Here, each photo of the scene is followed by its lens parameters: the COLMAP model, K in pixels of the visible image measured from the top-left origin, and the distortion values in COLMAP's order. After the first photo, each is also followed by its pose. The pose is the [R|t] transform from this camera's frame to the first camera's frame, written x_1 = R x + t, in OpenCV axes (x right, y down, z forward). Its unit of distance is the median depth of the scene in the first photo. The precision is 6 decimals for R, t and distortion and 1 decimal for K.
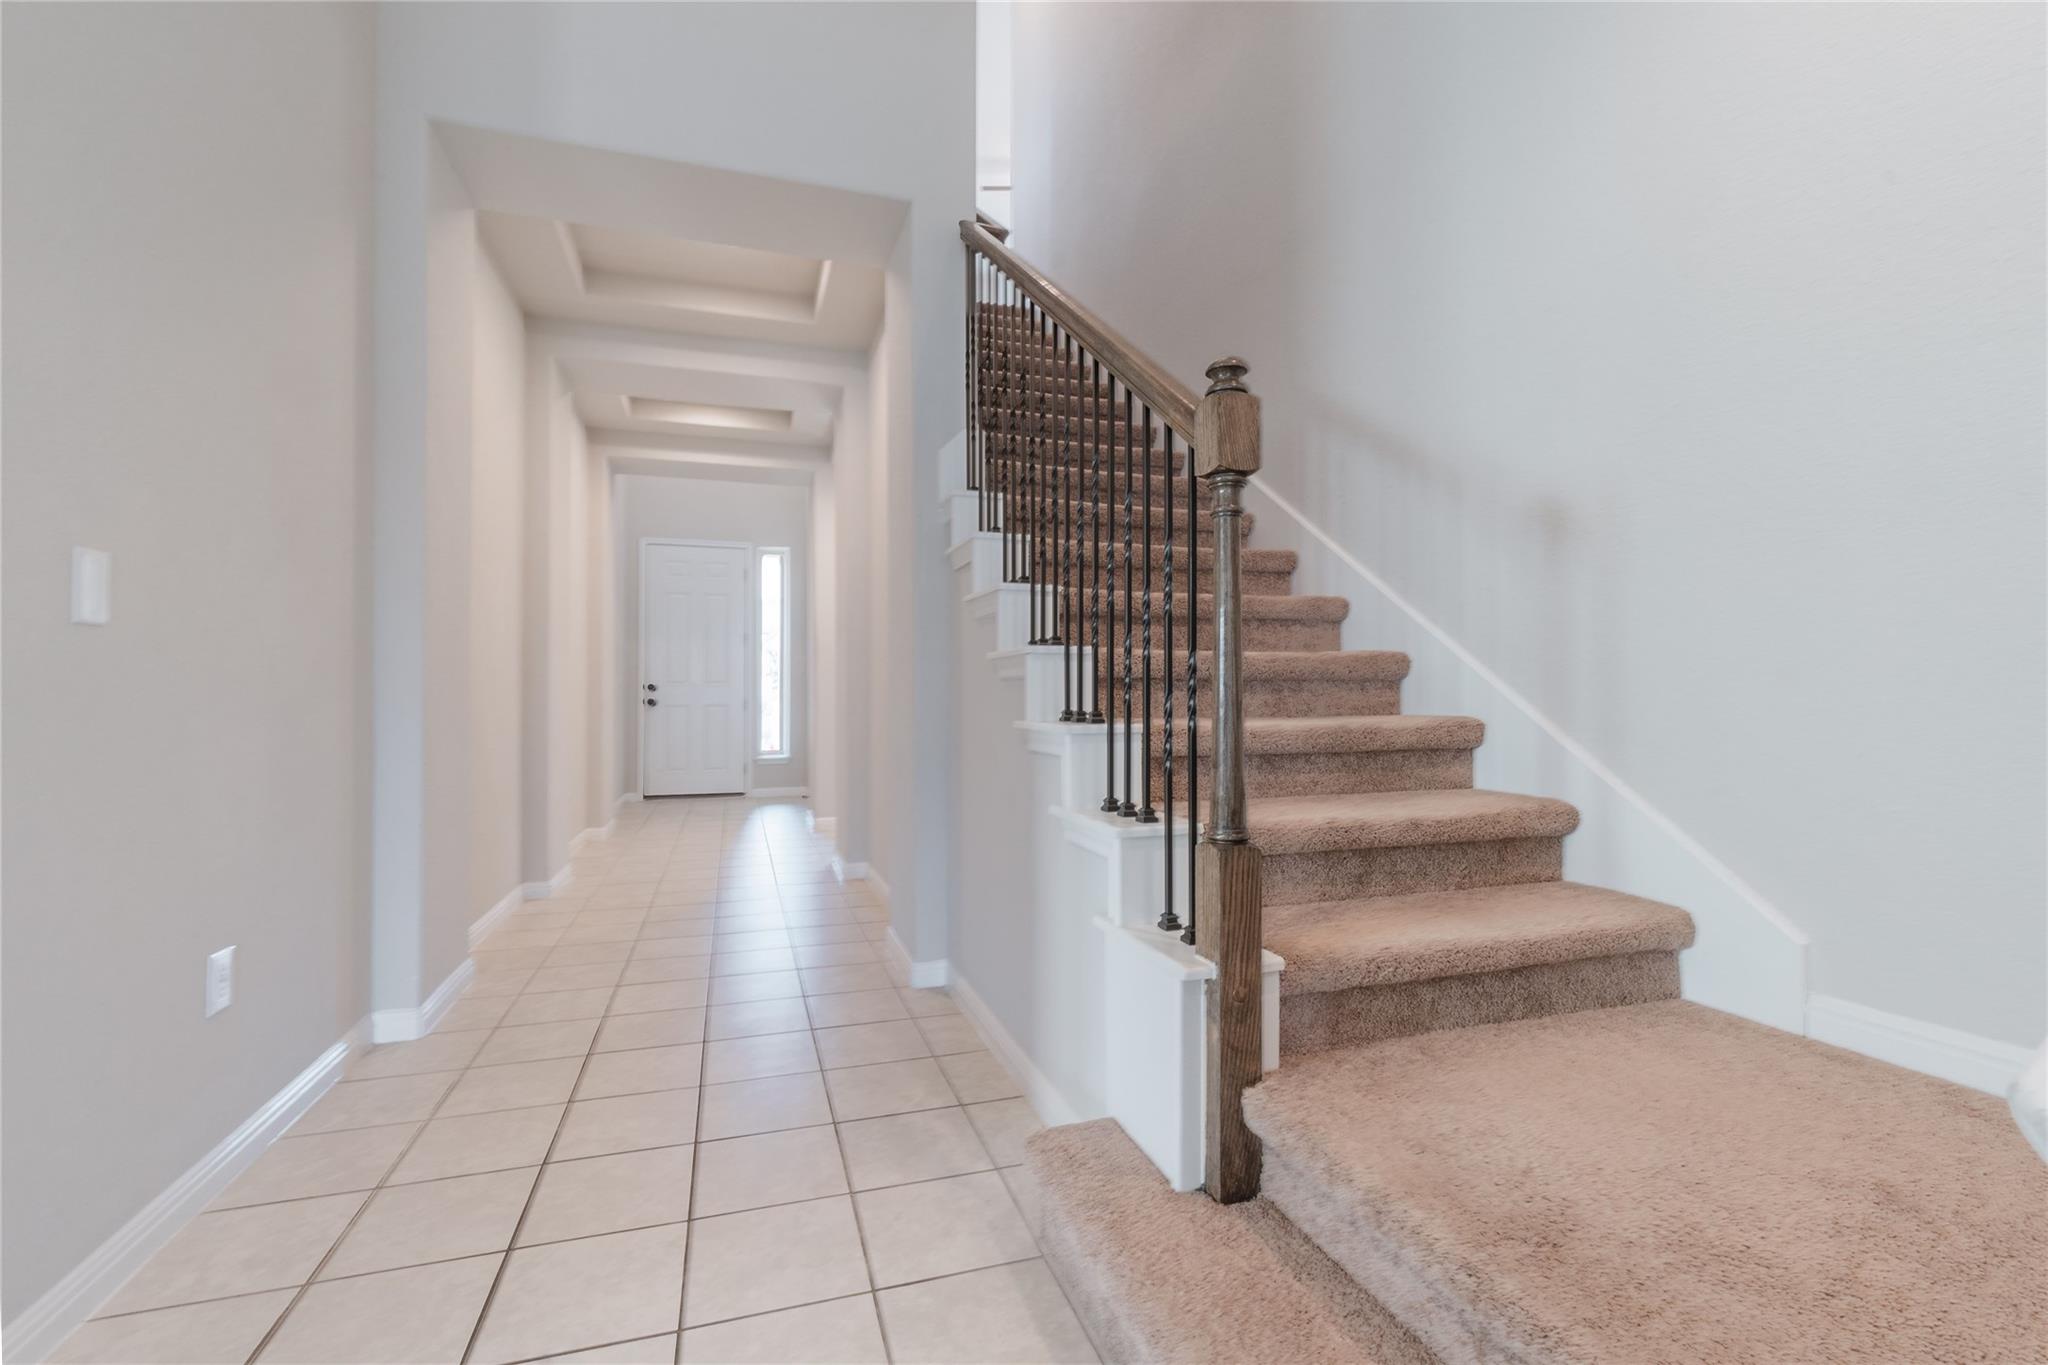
lens RADIAL K [[875.6, 0, 1014.0], [0, 875.6, 683.5], [0, 0, 1]] dist [-0.005830, 0.000956]
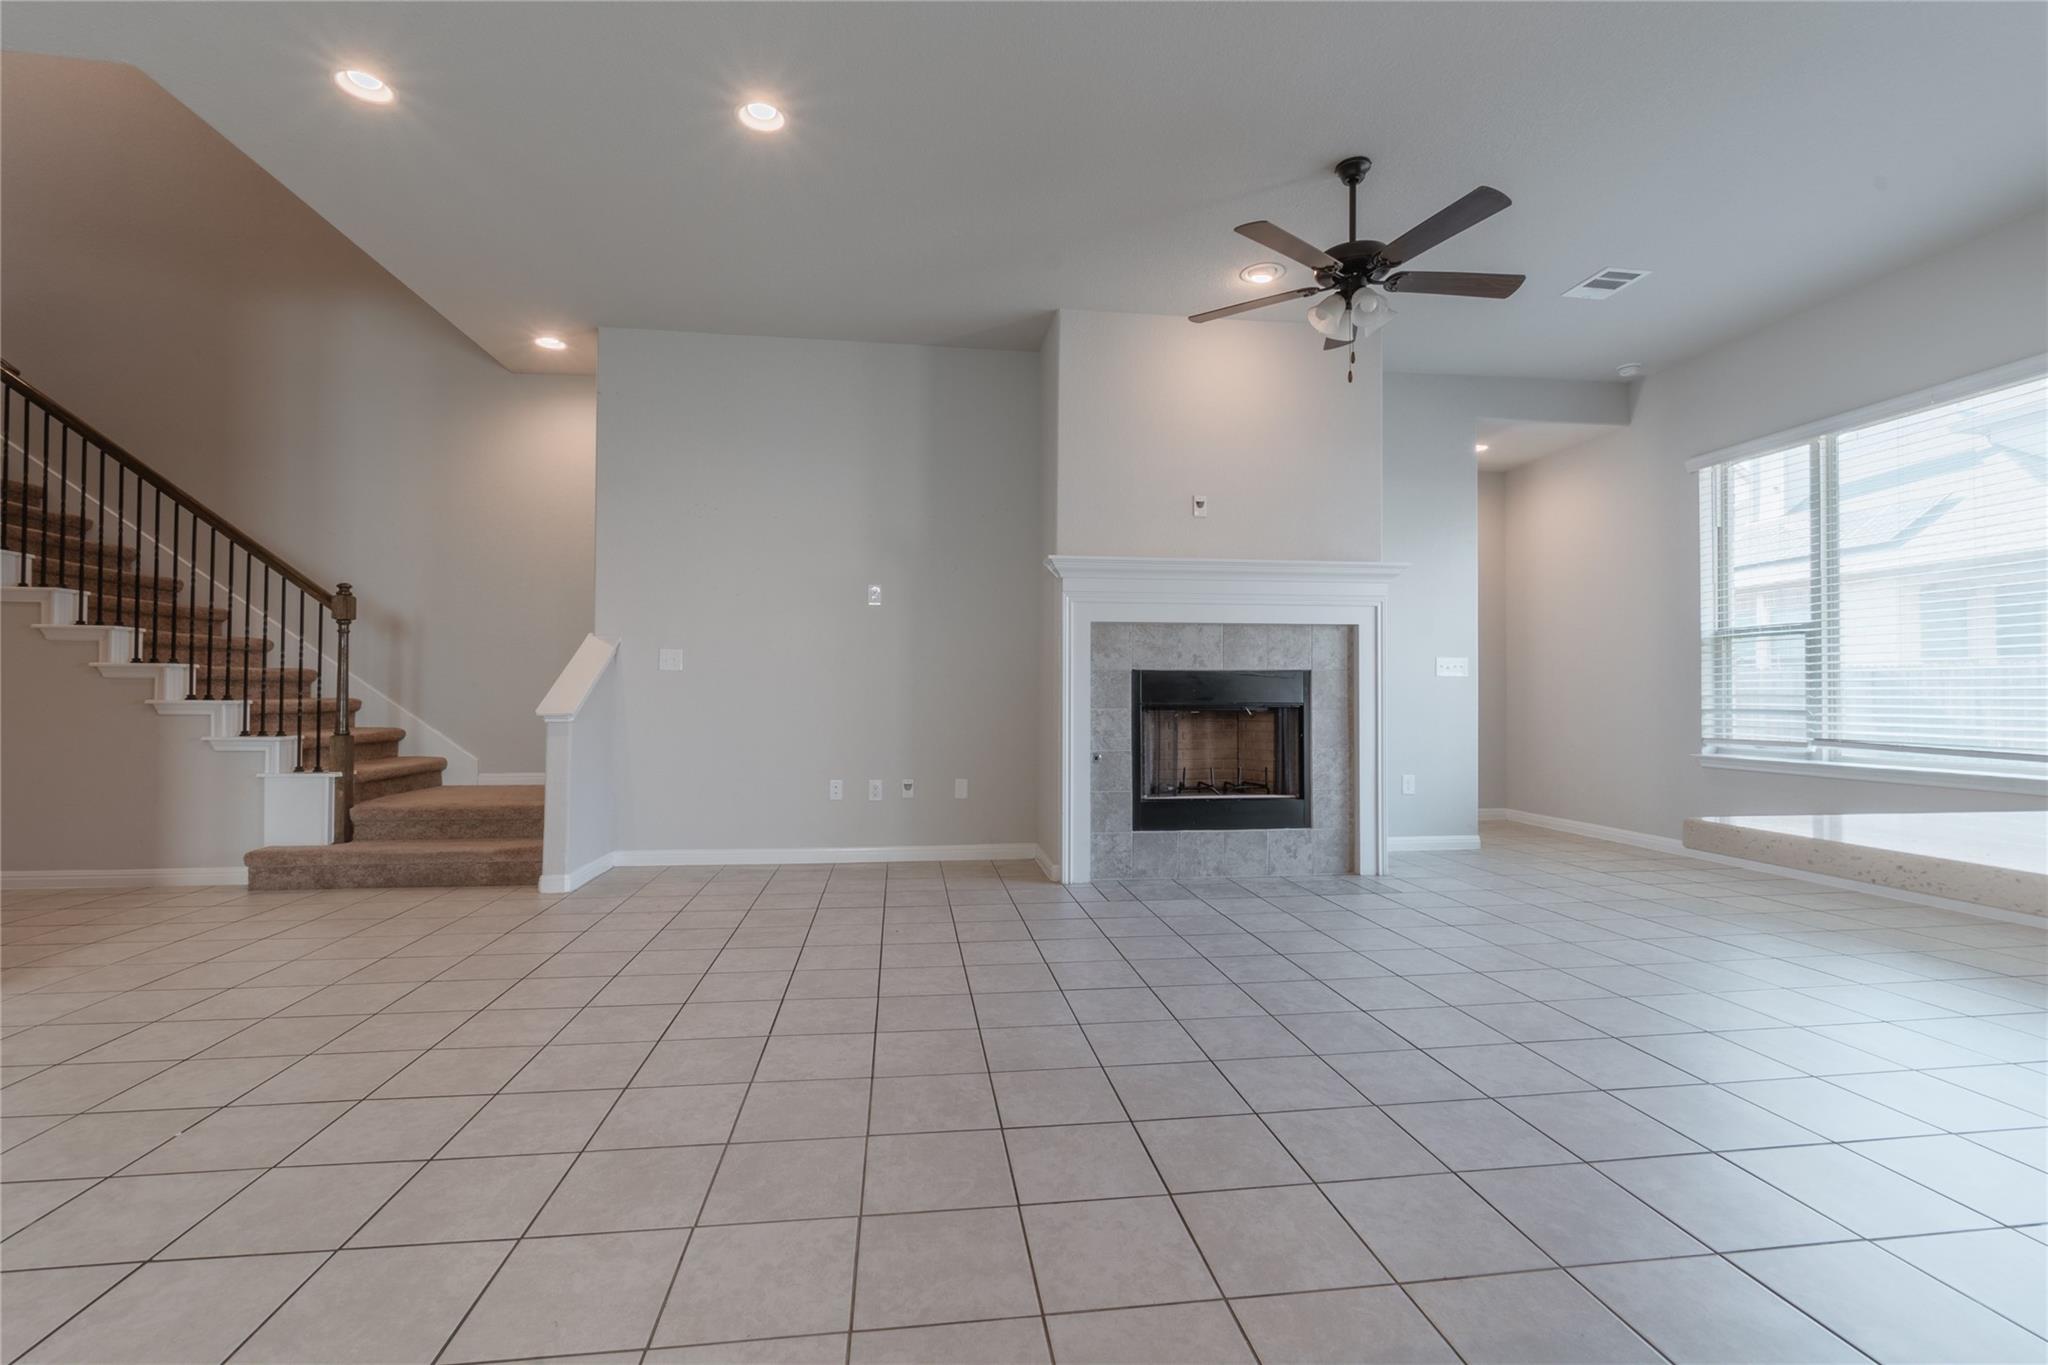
lens RADIAL K [[875.6, 0, 1014.0], [0, 875.6, 683.5], [0, 0, 1]] dist [-0.005830, 0.000956]
pose [[0.179945, 0.016526, 0.983538, -1.902173], [-0.021530, 0.999686, -0.012859, -0.014693], [-0.983441, -0.018861, 0.180245, -1.539360]]
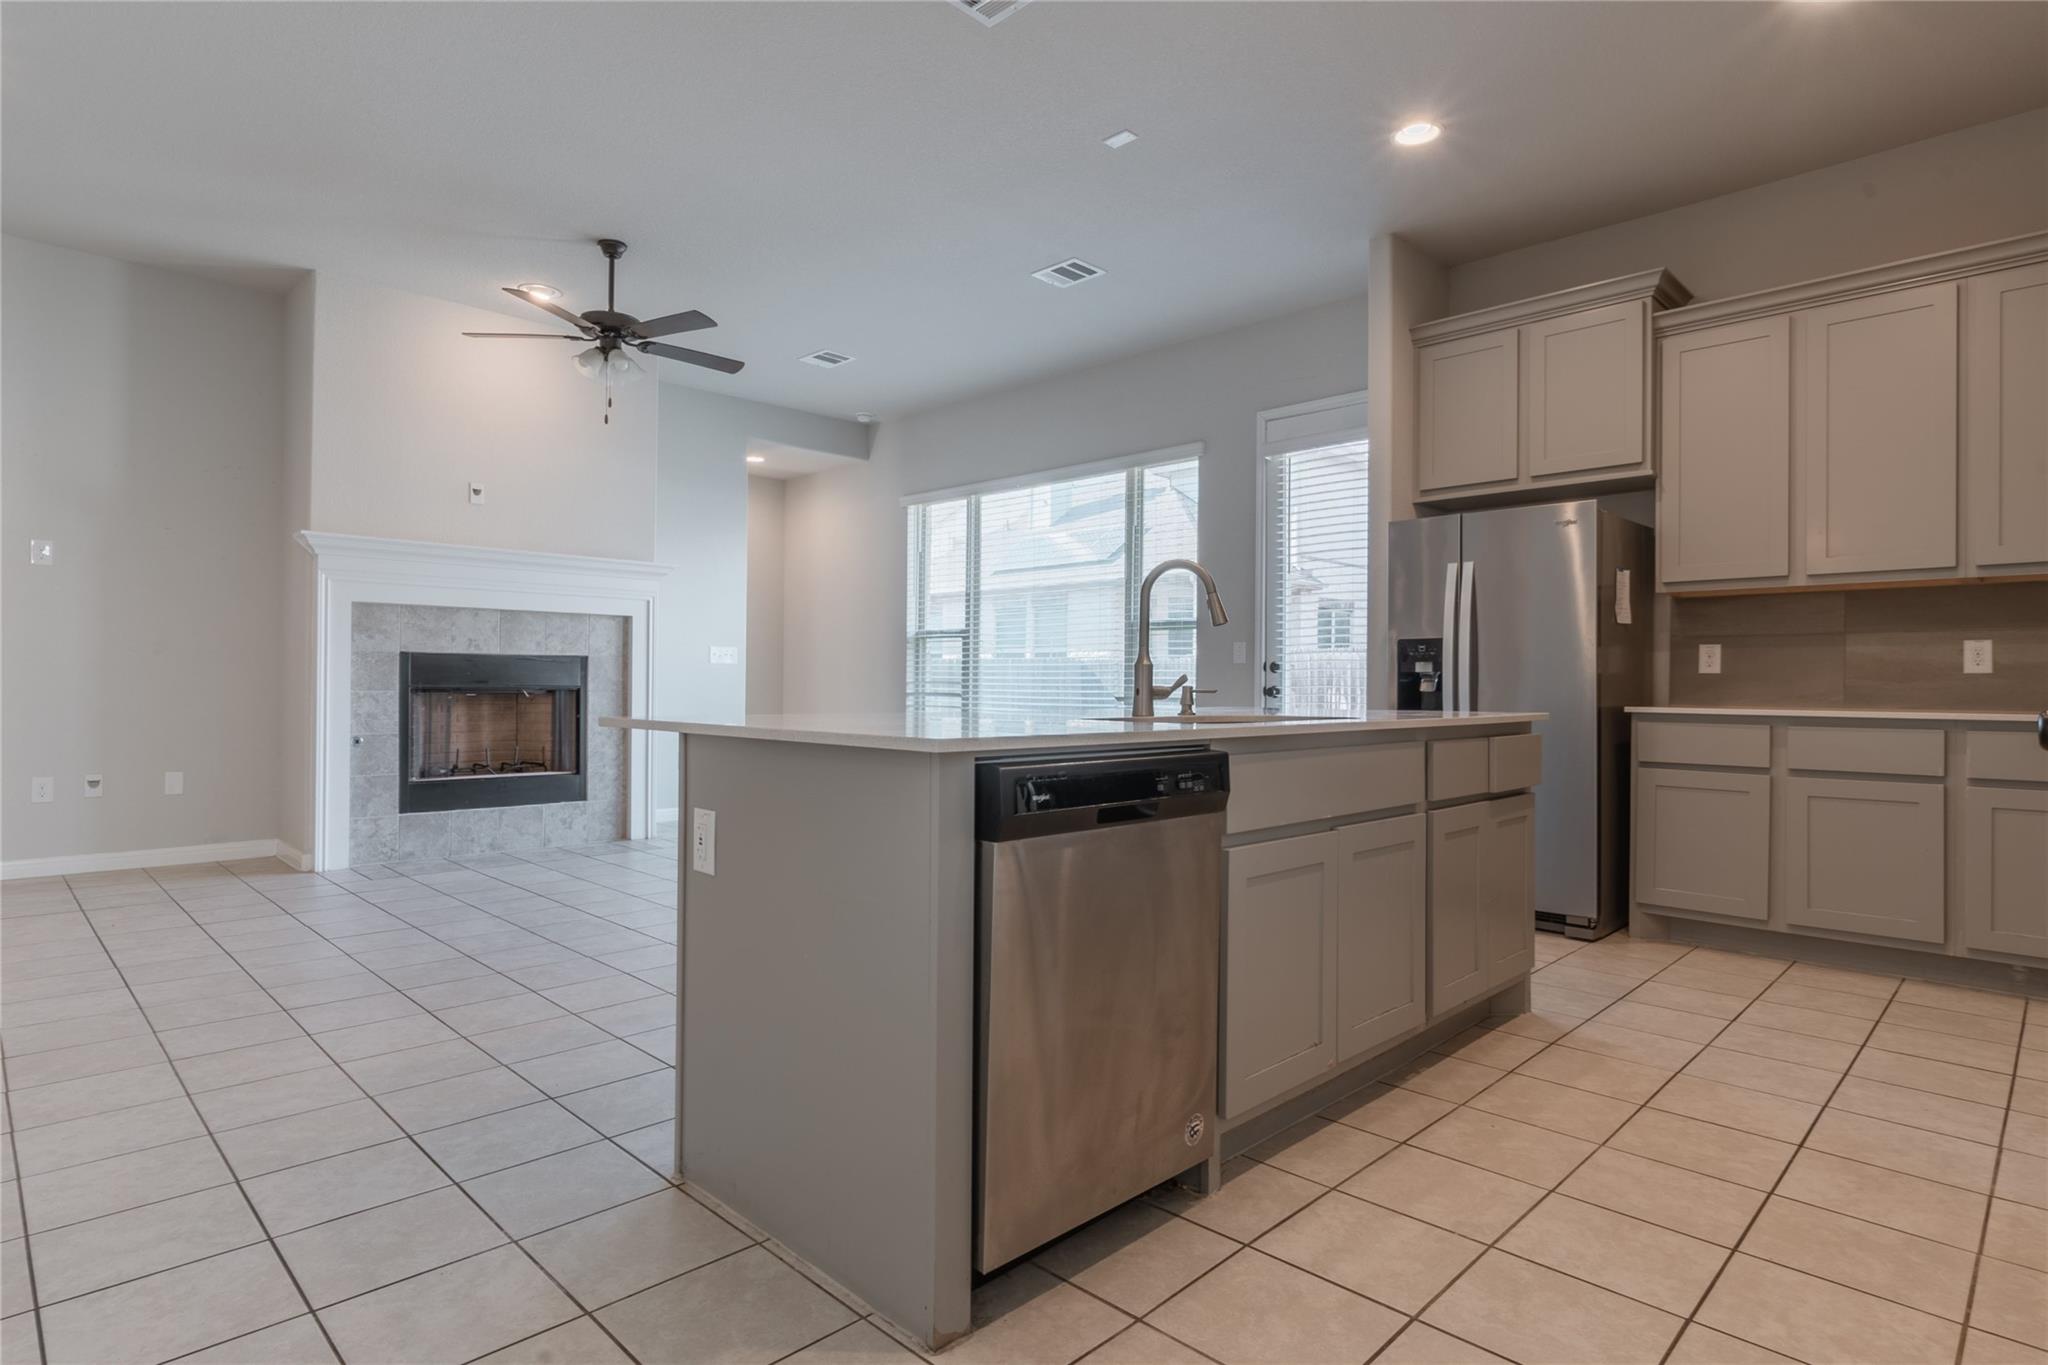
lens RADIAL K [[1067.1, 0, 1014.0], [0, 1067.1, 685.5], [0, 0, 1]] dist [0.000584, -0.000439]
pose [[-0.459103, -0.003732, 0.888375, -2.893253], [-0.026048, 0.999618, -0.009262, -0.015354], [-0.888001, -0.027393, -0.459025, -1.580328]]
